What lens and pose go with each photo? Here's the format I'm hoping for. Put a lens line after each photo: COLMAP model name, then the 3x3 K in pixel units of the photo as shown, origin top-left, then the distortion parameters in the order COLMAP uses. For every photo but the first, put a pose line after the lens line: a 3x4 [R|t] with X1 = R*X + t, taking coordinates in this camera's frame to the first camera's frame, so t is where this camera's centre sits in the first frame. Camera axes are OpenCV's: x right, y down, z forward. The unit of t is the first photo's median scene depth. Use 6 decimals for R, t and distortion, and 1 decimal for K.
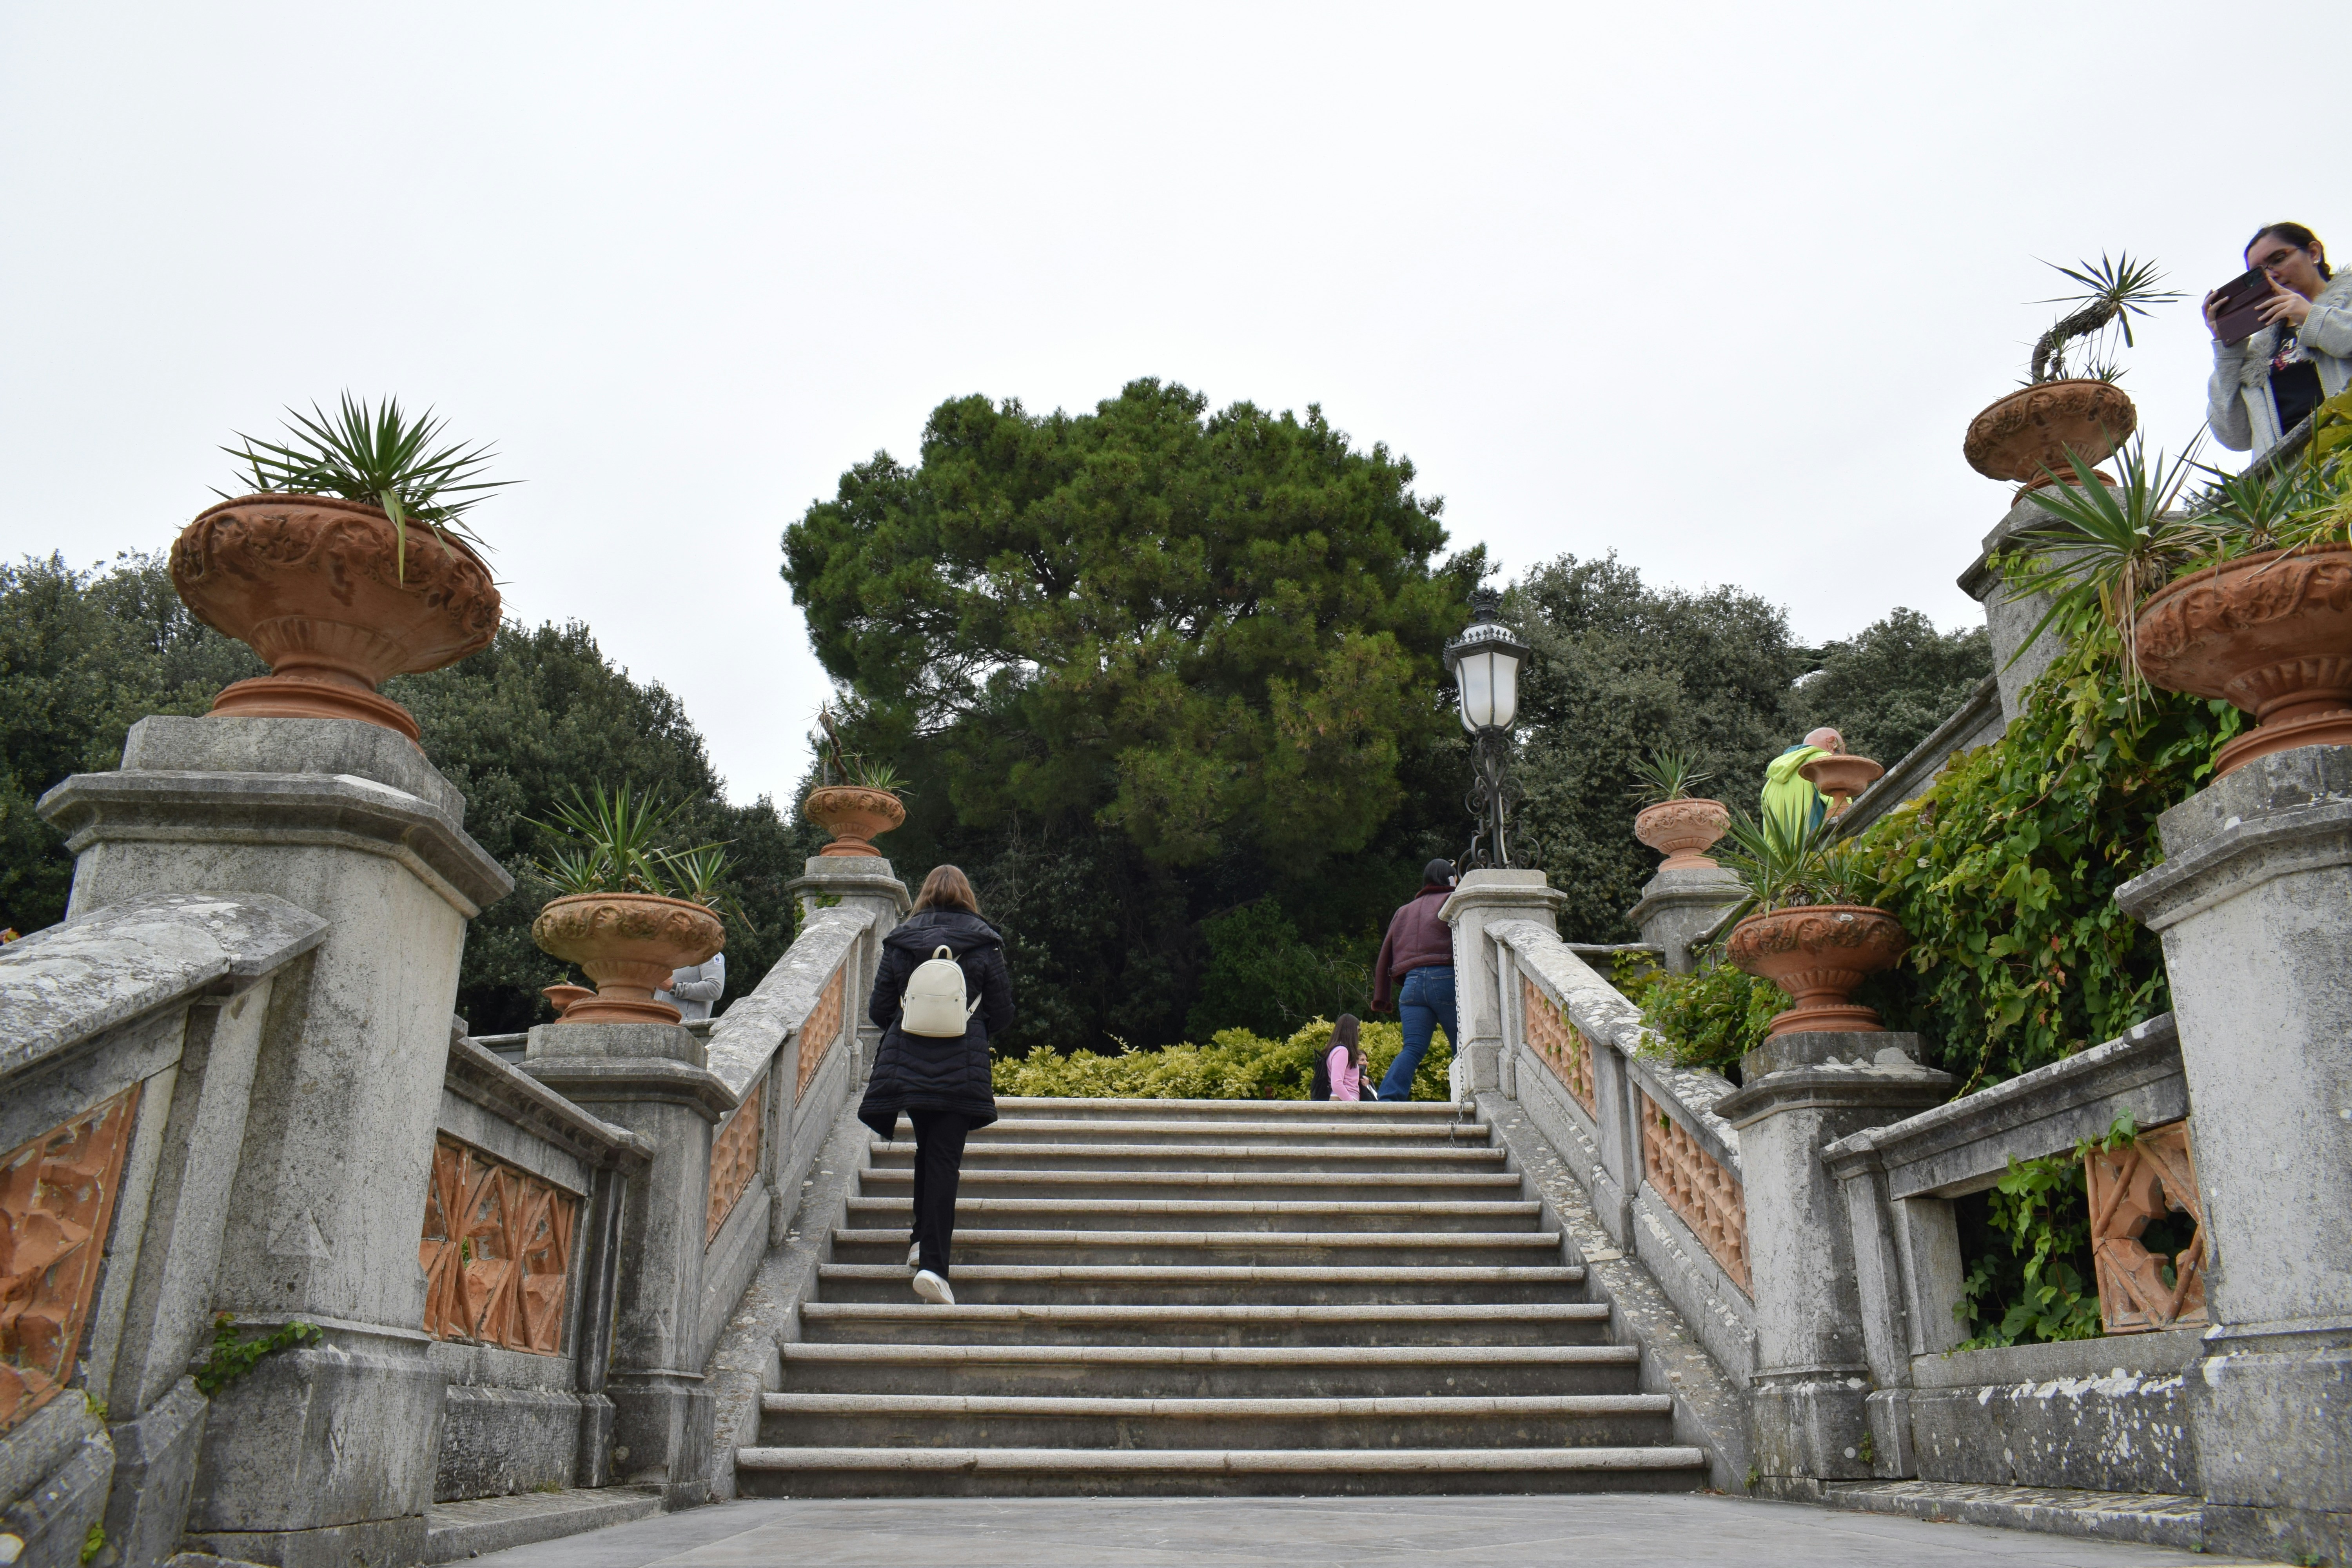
lens RADIAL K [[1788.8, 0, 1179.5], [0, 1788.8, 773.2], [0, 0, 1]] dist [0.001651, 0.002590]
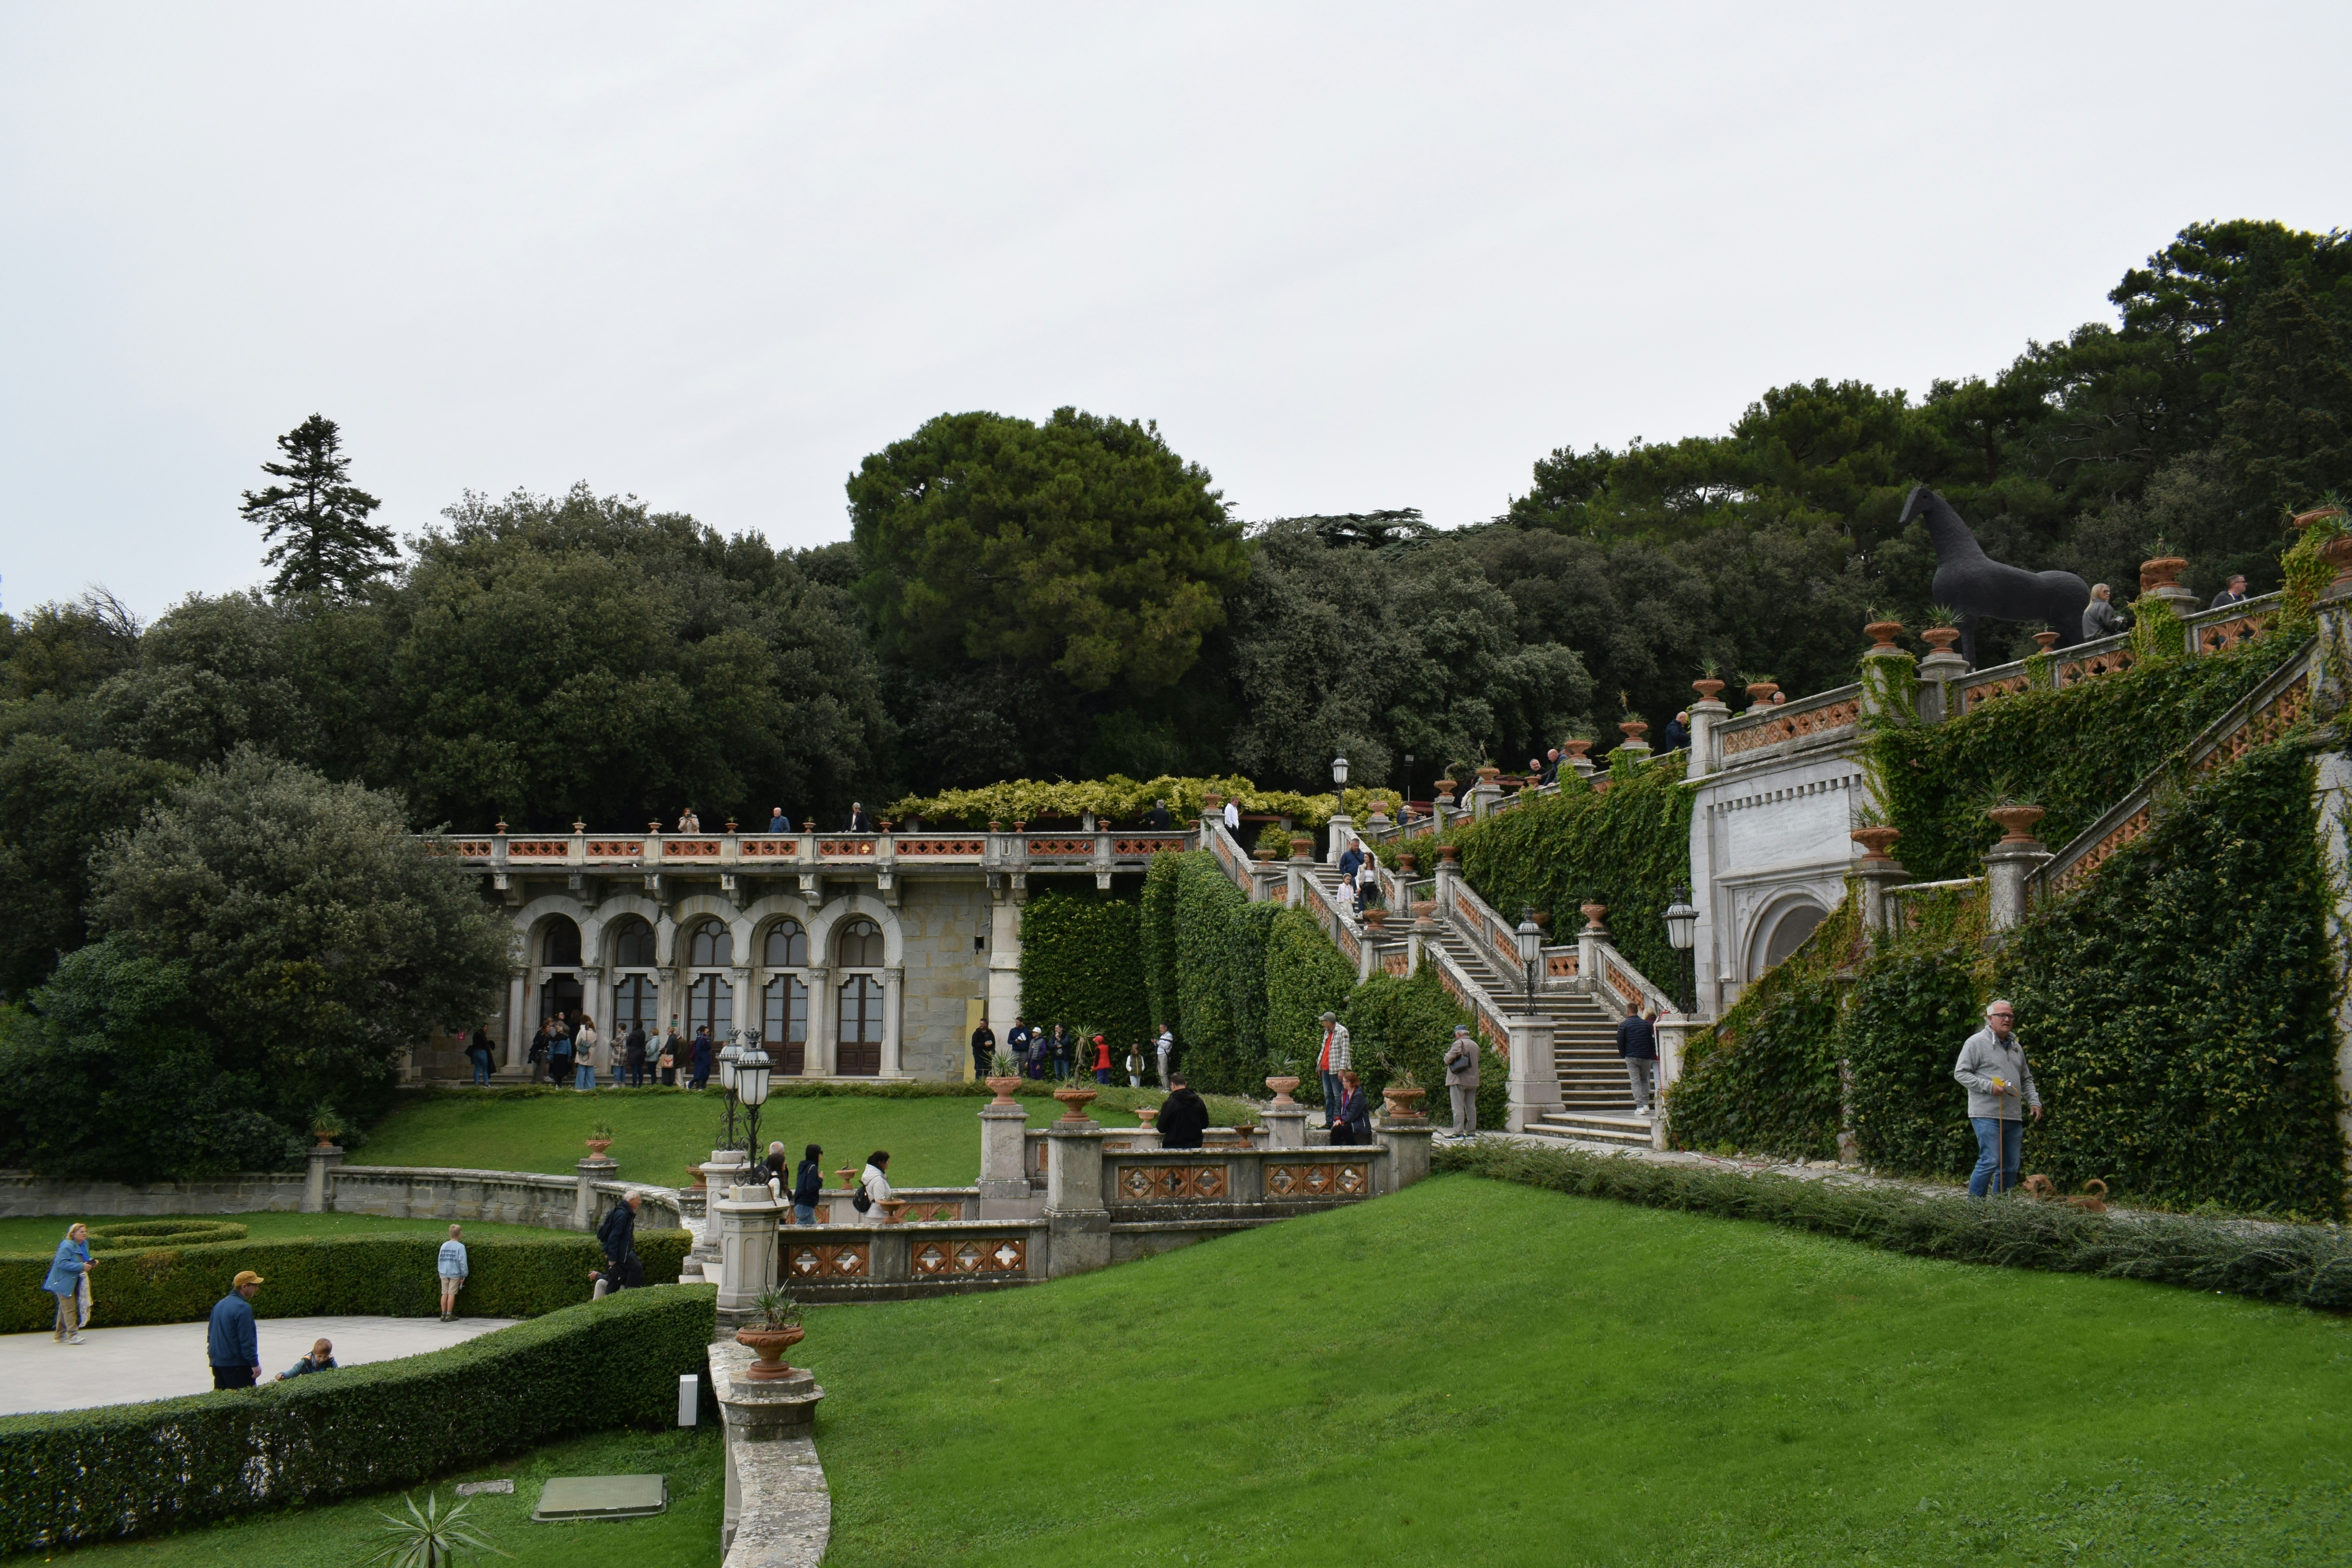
lens RADIAL K [[1788.8, 0, 1174.5], [0, 1788.8, 785.2], [0, 0, 1]] dist [0.001651, 0.002590]
pose [[0.970138, 0.039800, 0.239267, -0.371893], [-0.087485, 0.977463, 0.192125, -0.231118], [-0.226228, -0.207320, 0.951756, -0.915367]]
